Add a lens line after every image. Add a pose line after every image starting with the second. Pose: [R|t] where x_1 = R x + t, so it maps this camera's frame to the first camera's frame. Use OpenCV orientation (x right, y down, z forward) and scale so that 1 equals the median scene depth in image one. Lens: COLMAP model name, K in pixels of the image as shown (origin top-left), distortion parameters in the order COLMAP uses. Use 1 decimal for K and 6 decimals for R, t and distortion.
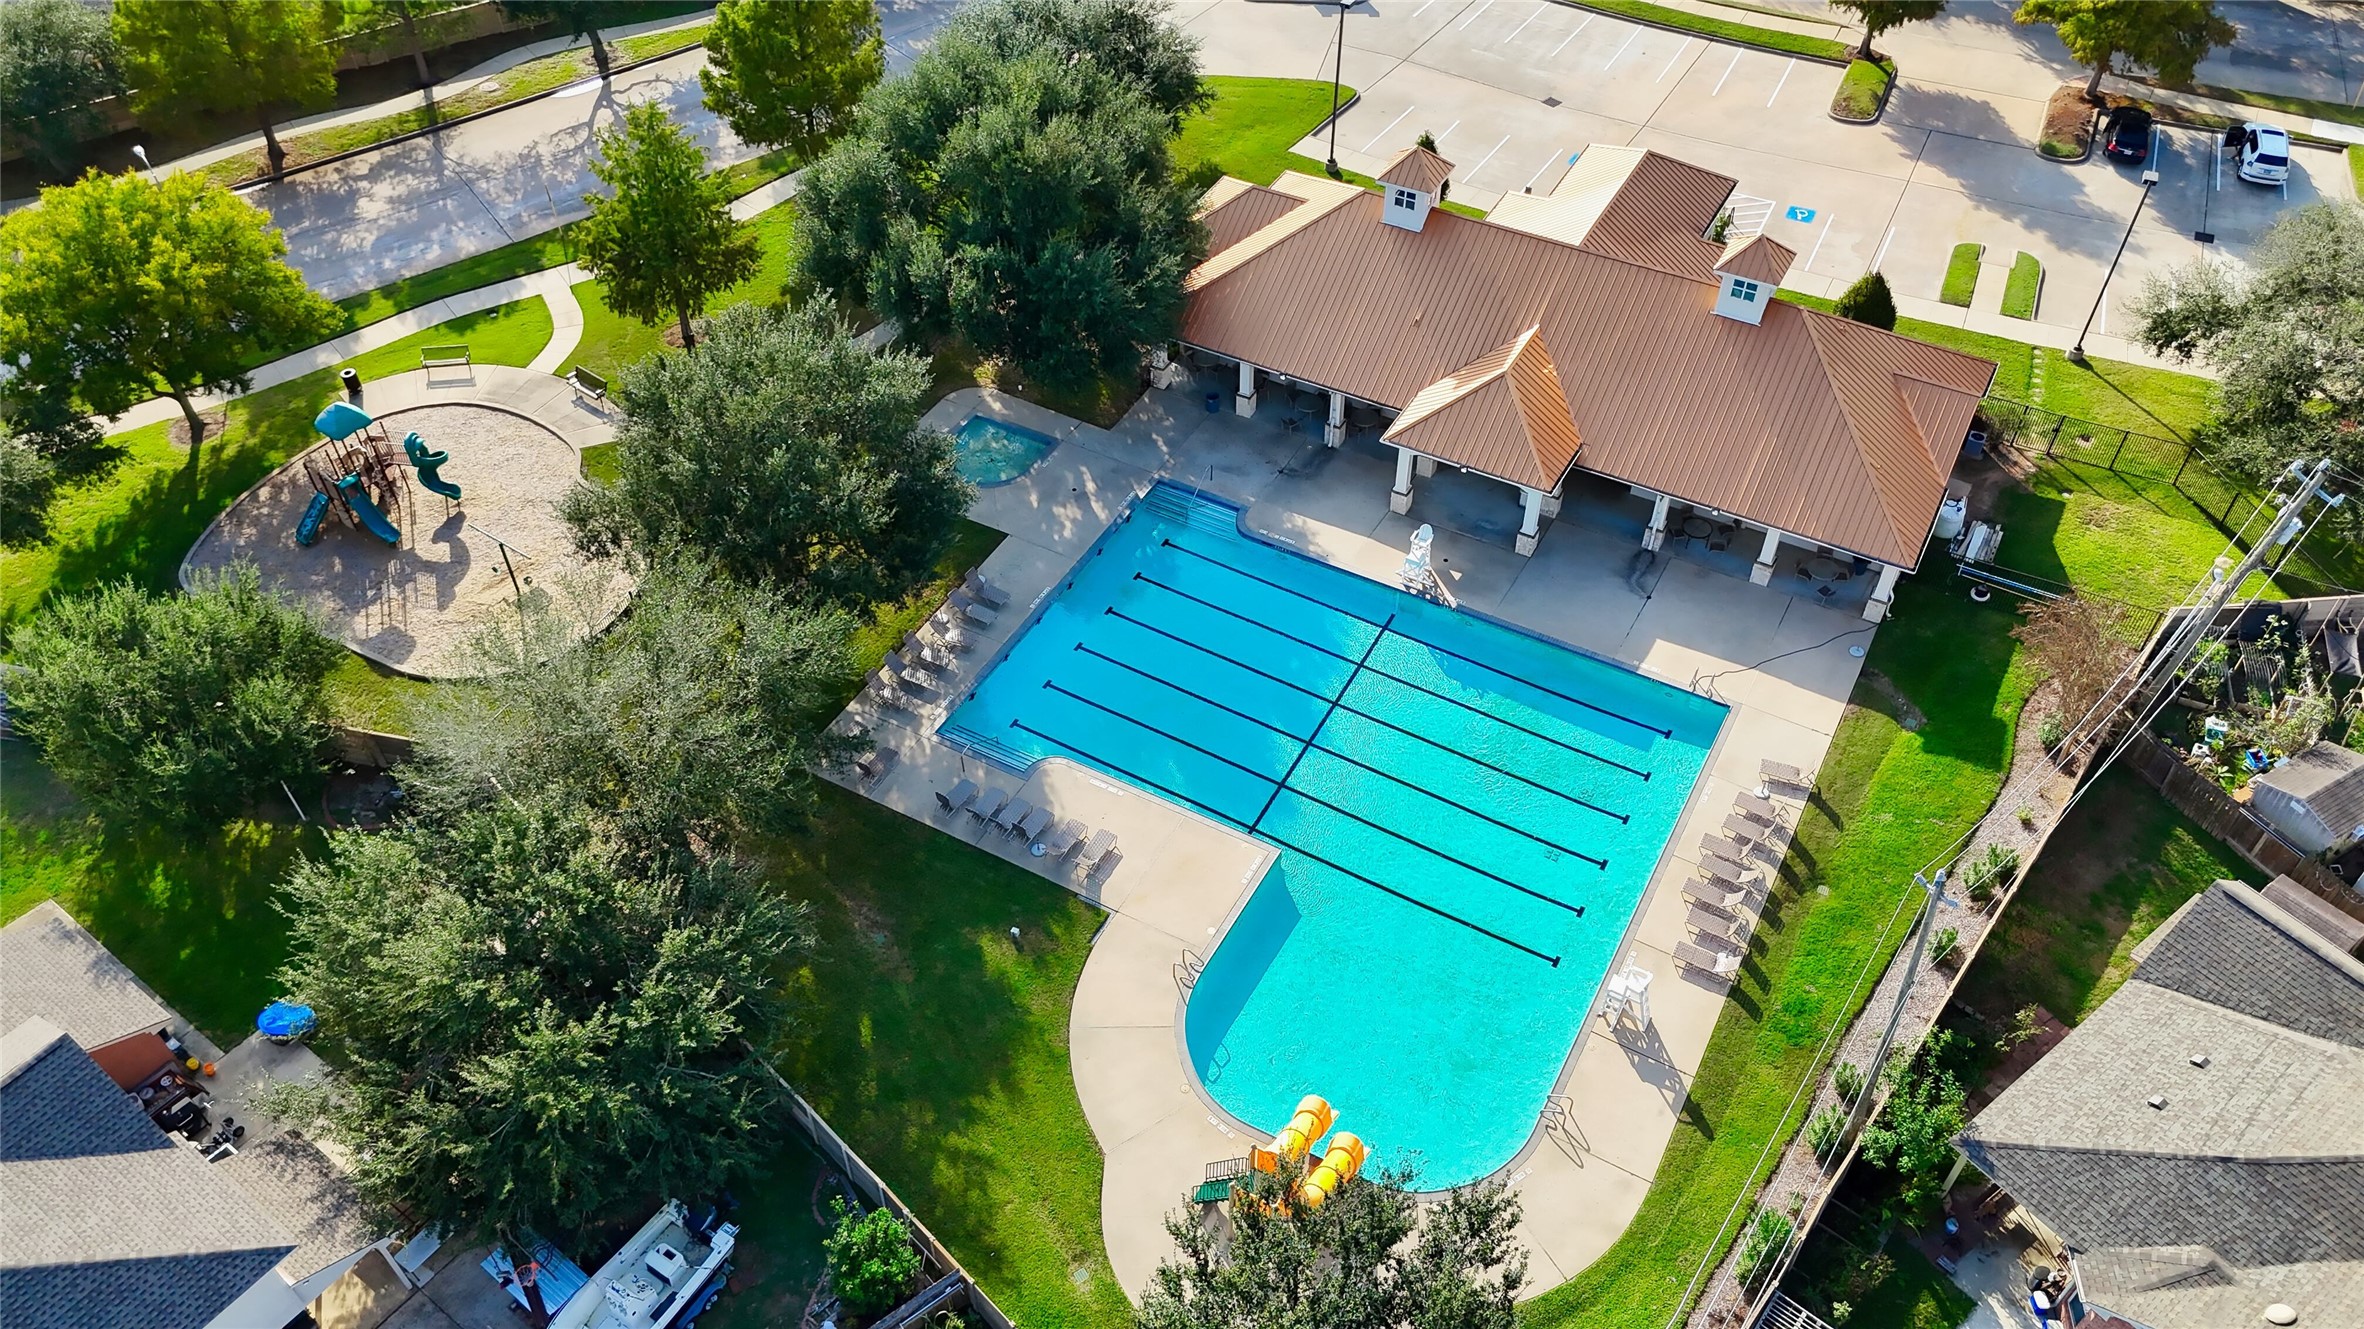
lens RADIAL K [[1720.8, 0, 1170.9], [0, 1720.8, 668.1], [0, 0, 1]] dist [0.052296, -0.042999]
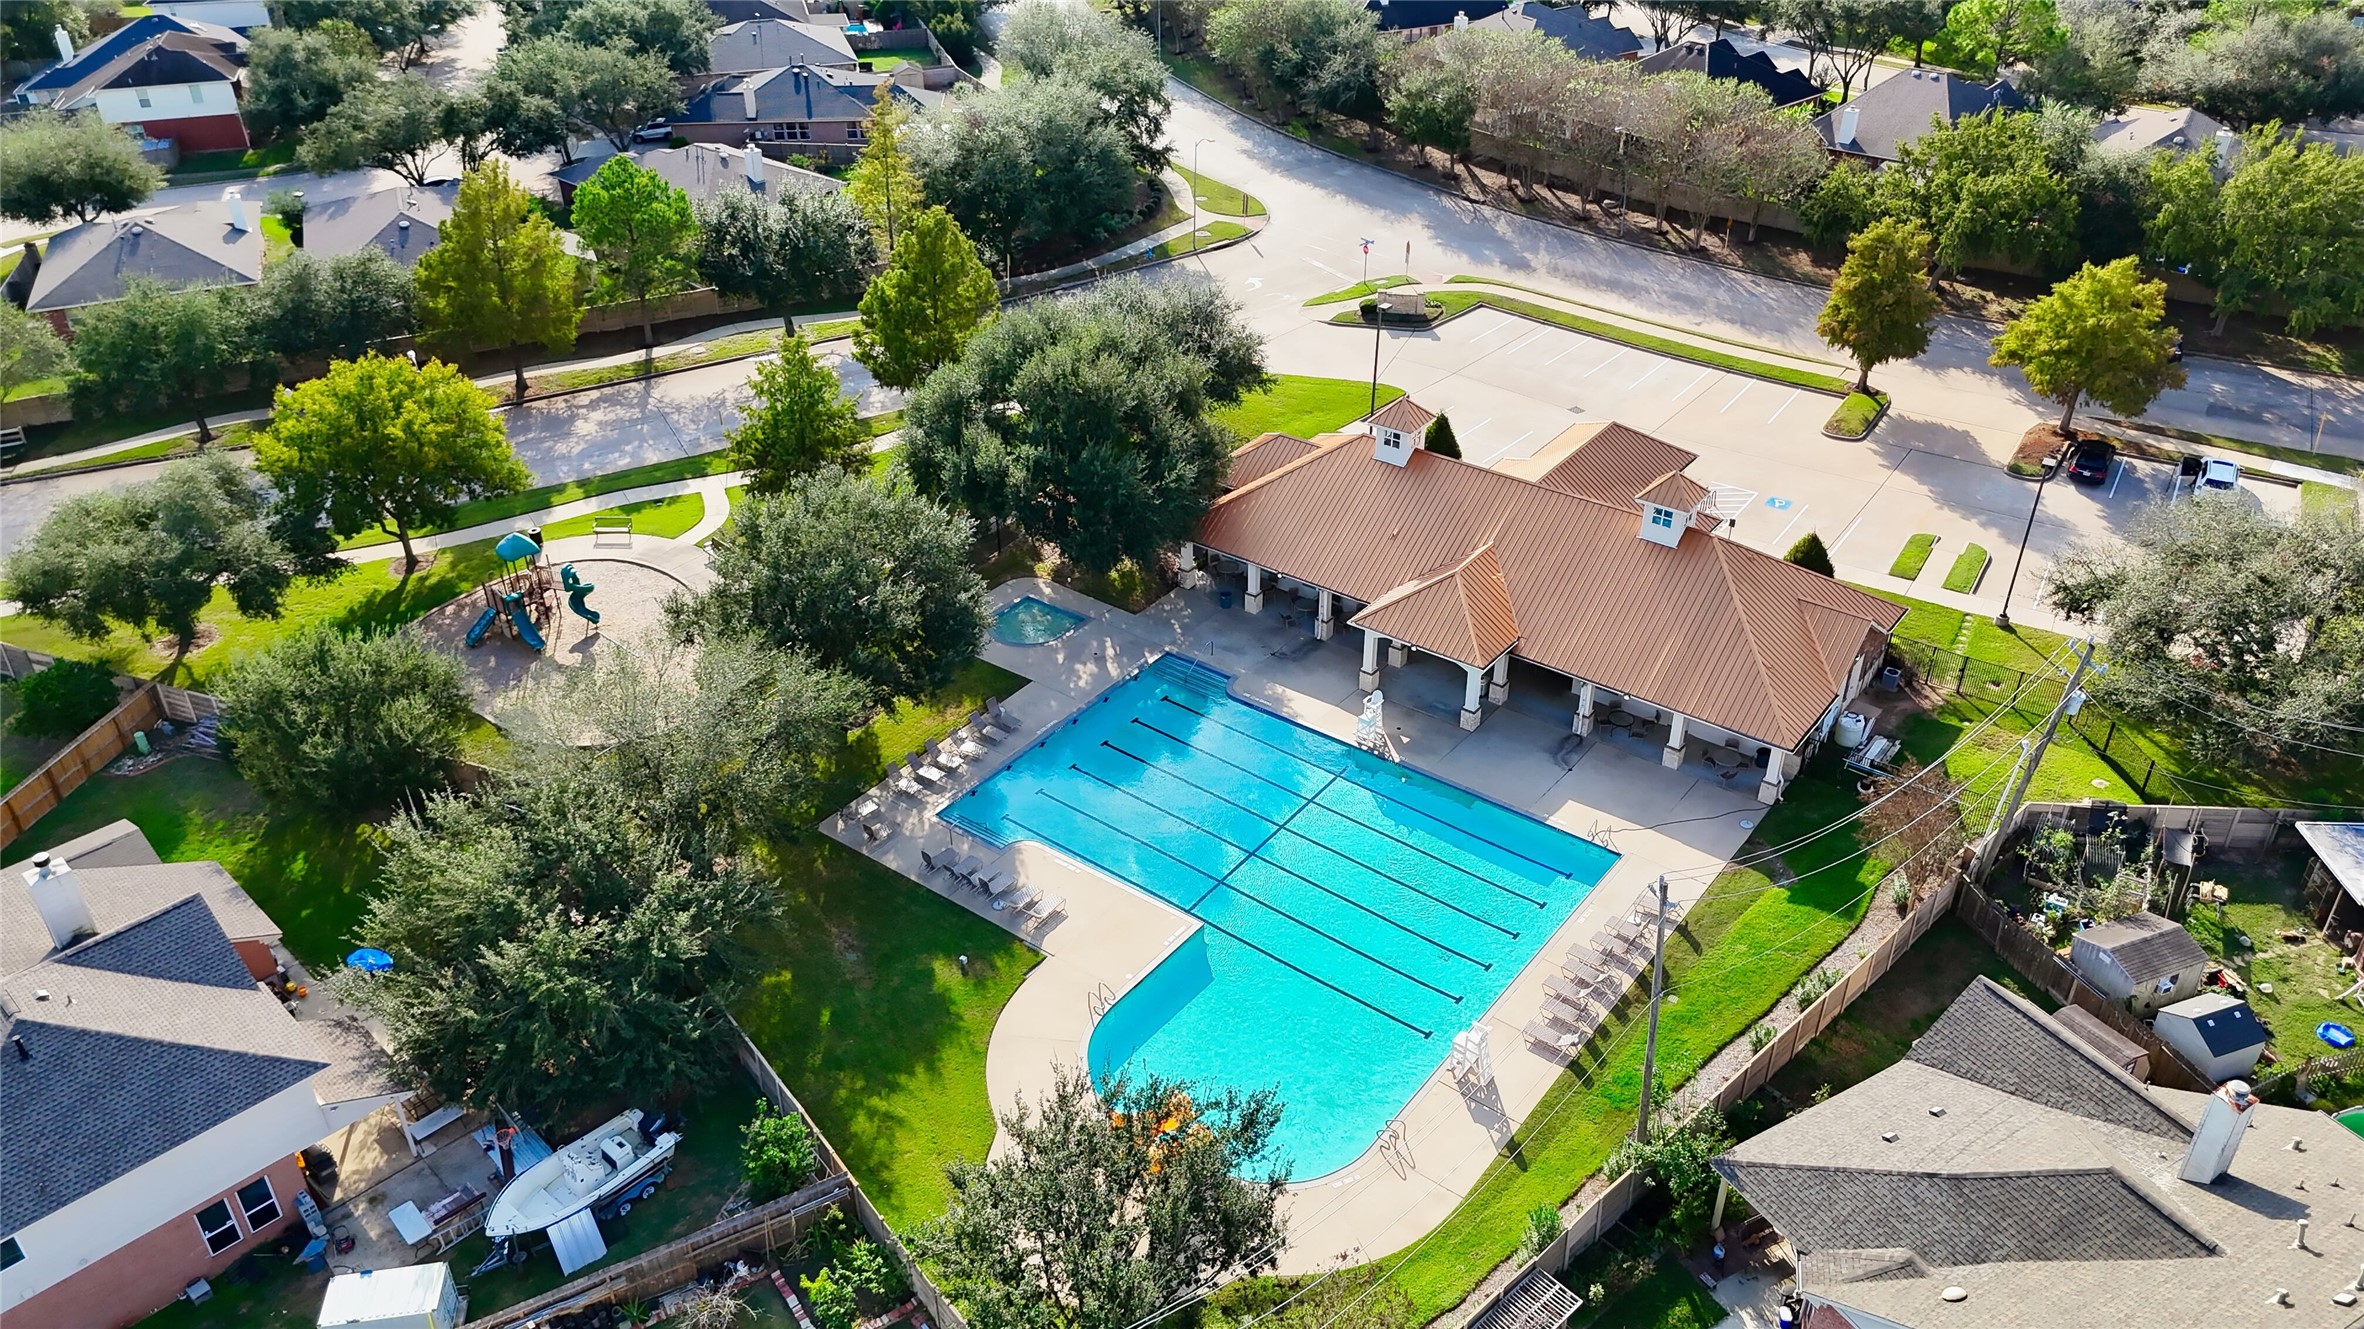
lens RADIAL K [[1720.8, 0, 1175.2], [0, 1720.8, 669.0], [0, 0, 1]] dist [0.052296, -0.042999]
pose [[0.990390, 0.075344, -0.115982, 0.150289], [-0.099220, 0.971272, -0.216303, 0.172605], [0.096353, 0.225732, 0.969413, -0.150328]]
